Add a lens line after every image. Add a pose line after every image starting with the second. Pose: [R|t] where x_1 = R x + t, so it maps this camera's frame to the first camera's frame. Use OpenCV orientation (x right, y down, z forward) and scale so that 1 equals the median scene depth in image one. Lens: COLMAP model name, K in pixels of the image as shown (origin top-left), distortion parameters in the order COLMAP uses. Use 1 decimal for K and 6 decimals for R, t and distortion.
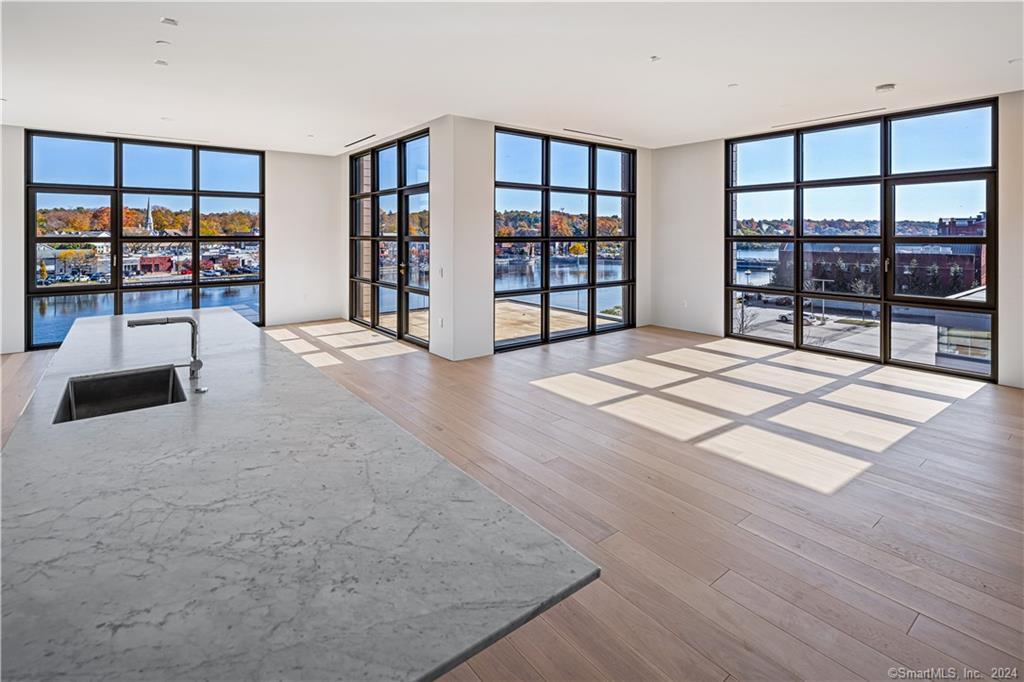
lens RADIAL K [[501.6, 0, 507.4], [0, 501.6, 236.8], [0, 0, 1]] dist [0.005120, -0.002582]
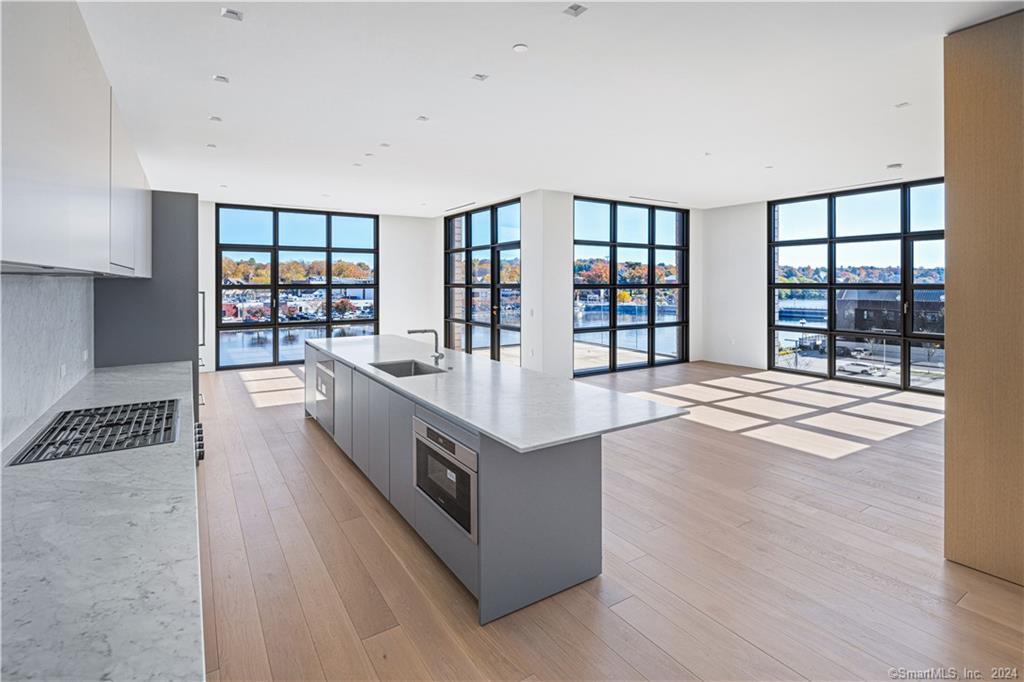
lens RADIAL K [[501.6, 0, 504.1], [0, 501.6, 281.8], [0, 0, 1]] dist [0.005120, -0.002582]
pose [[0.995915, -0.000628, -0.090291, -0.074814], [0.000041, 0.999979, -0.006499, 0.001826], [0.090293, 0.006469, 0.995894, -0.227531]]
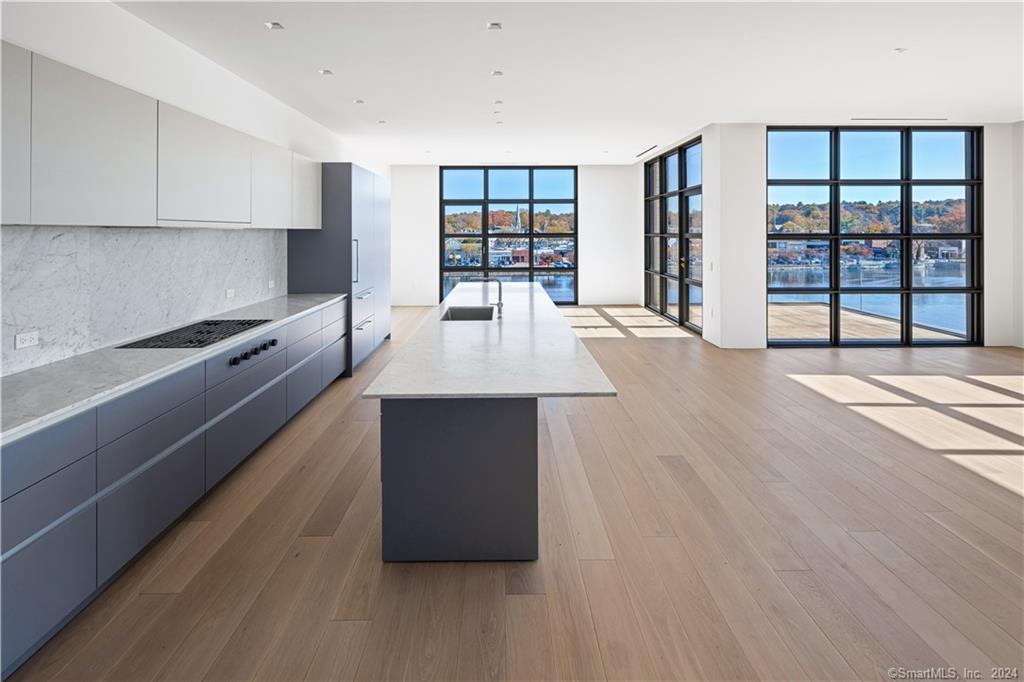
lens RADIAL K [[501.6, 0, 498.6], [0, 501.6, 231.2], [0, 0, 1]] dist [0.005120, -0.002582]
pose [[0.790941, -0.001939, -0.611889, 0.148300], [-0.001446, 0.999986, -0.005039, 0.000360], [0.611890, 0.004870, 0.790928, -0.131292]]
